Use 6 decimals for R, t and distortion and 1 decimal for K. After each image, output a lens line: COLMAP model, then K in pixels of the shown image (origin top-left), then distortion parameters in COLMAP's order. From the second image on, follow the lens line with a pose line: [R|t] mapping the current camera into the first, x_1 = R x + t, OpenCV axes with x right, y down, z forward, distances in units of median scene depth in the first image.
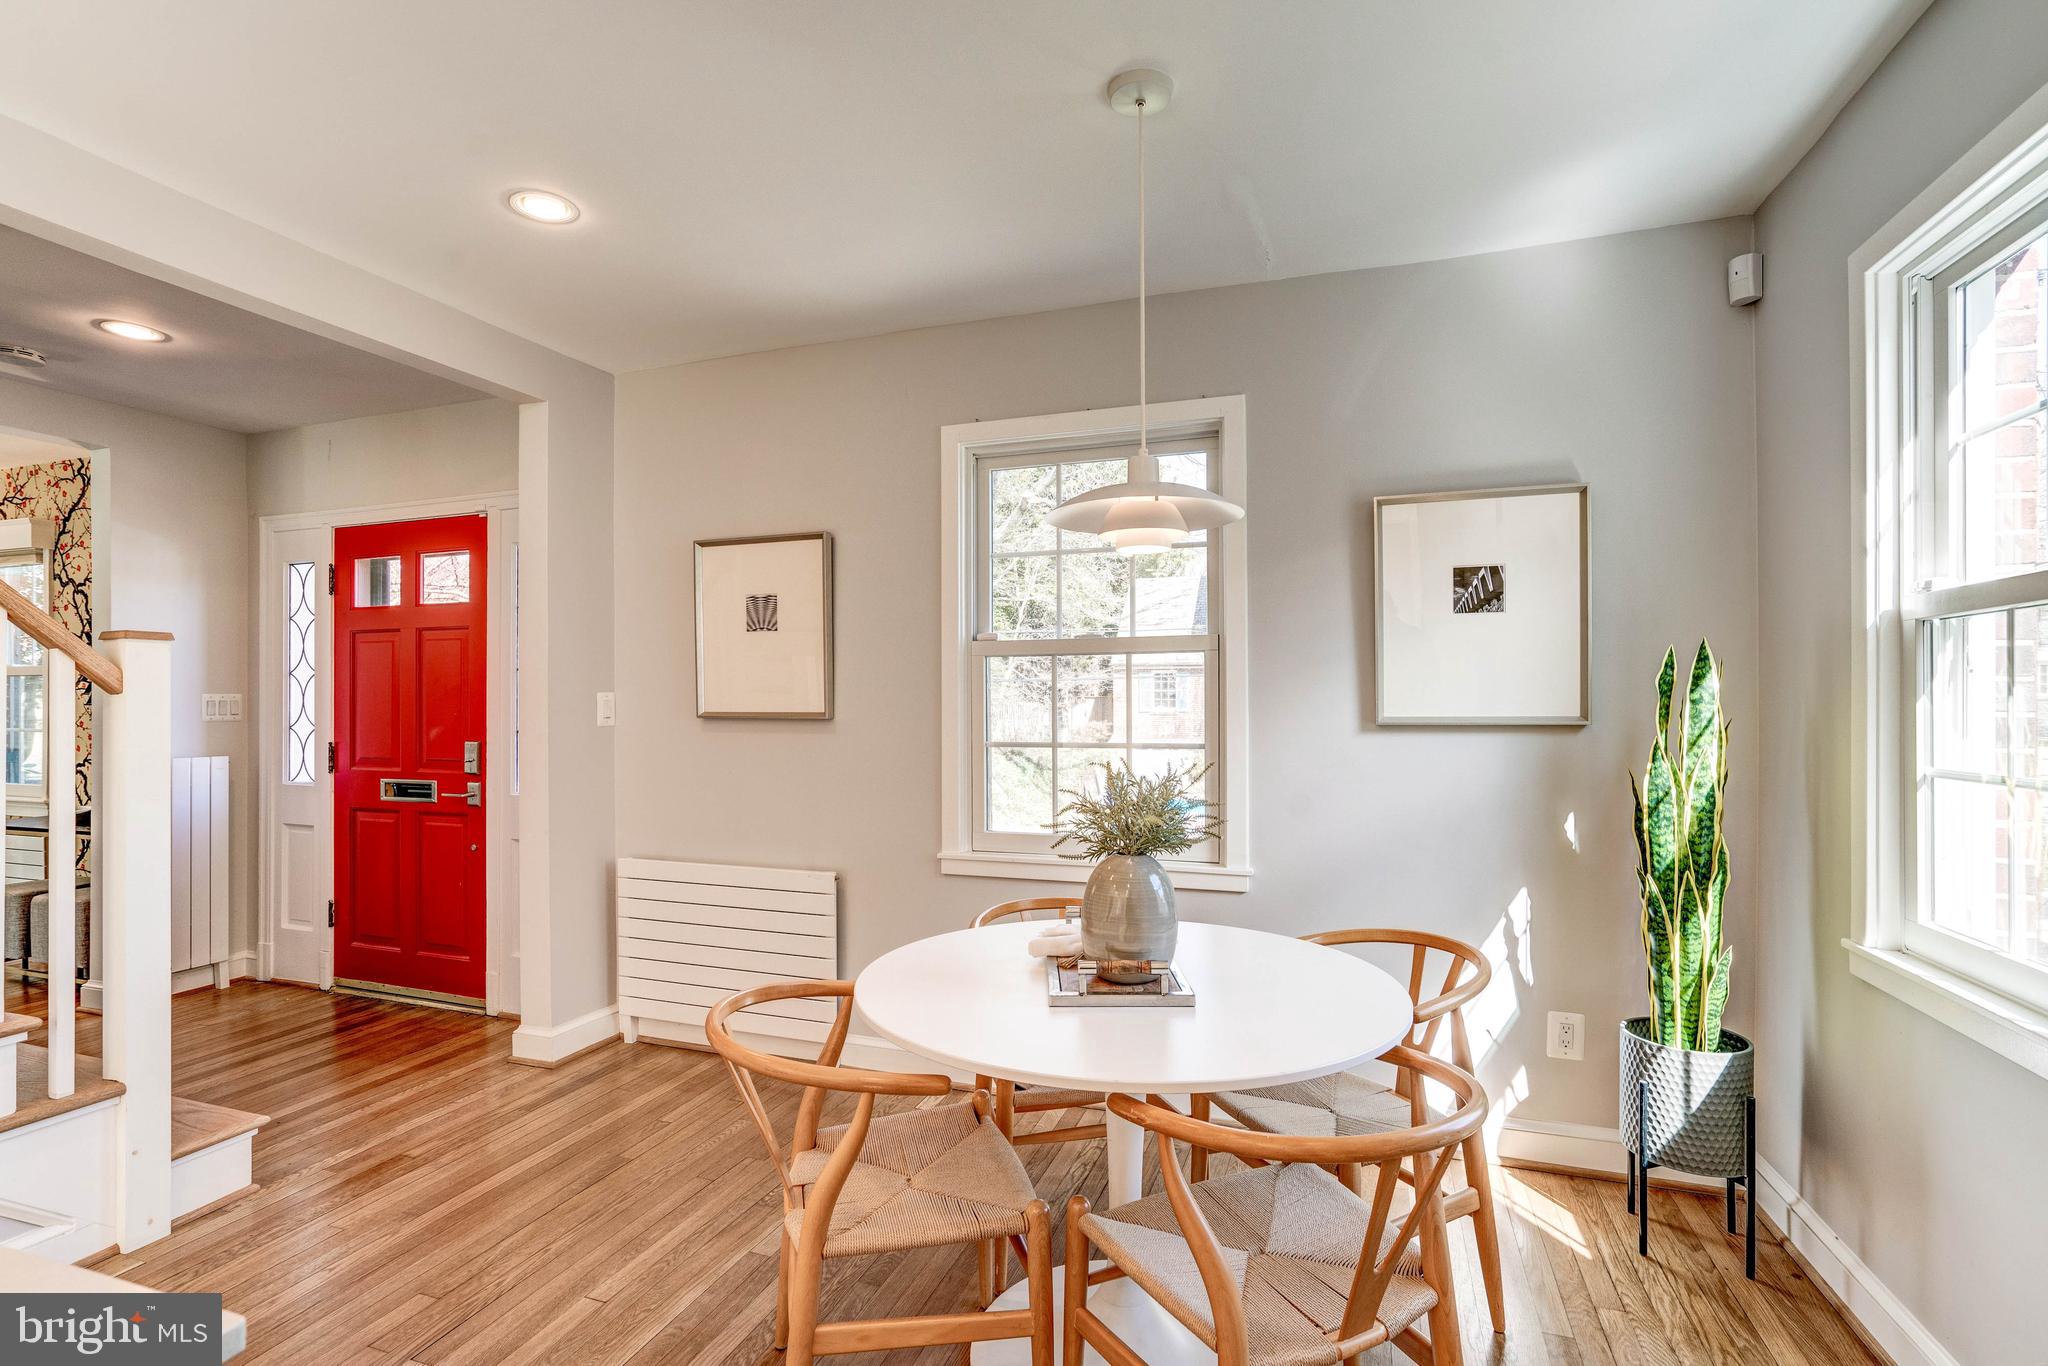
lens RADIAL K [[938.0, 0, 1022.7], [0, 938.0, 695.0], [0, 0, 1]] dist [-0.000394, 0.000016]
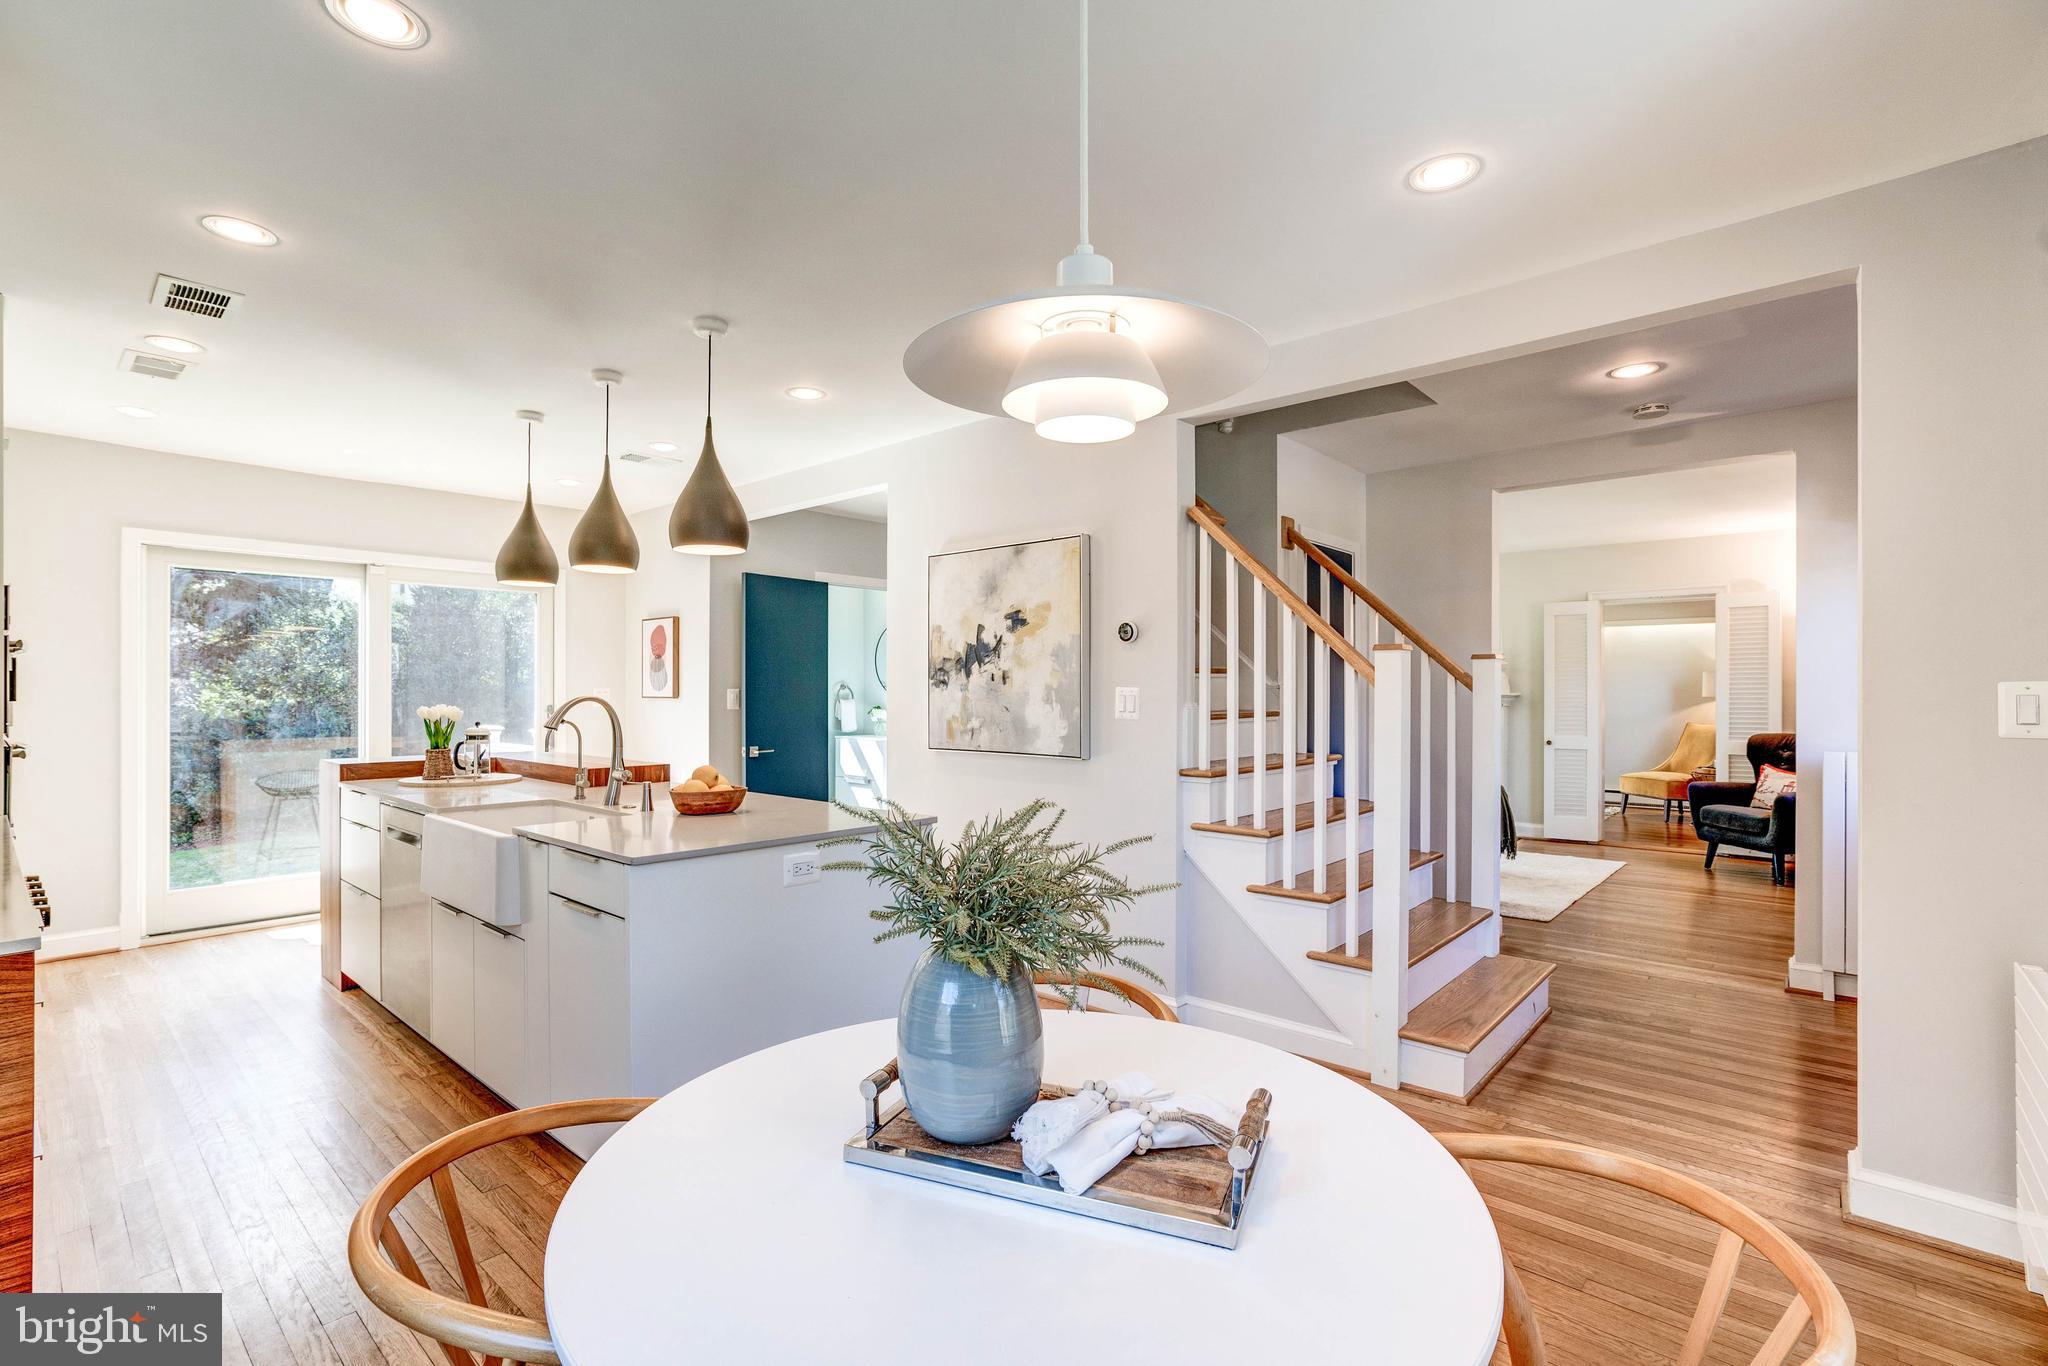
lens RADIAL K [[938.0, 0, 1022.7], [0, 938.0, 695.0], [0, 0, 1]] dist [-0.000394, 0.000016]
pose [[-0.375583, 0.002721, -0.926785, 0.404183], [0.005492, 0.999985, 0.000710, 0.004537], [0.926773, -0.004823, -0.375592, 0.762411]]
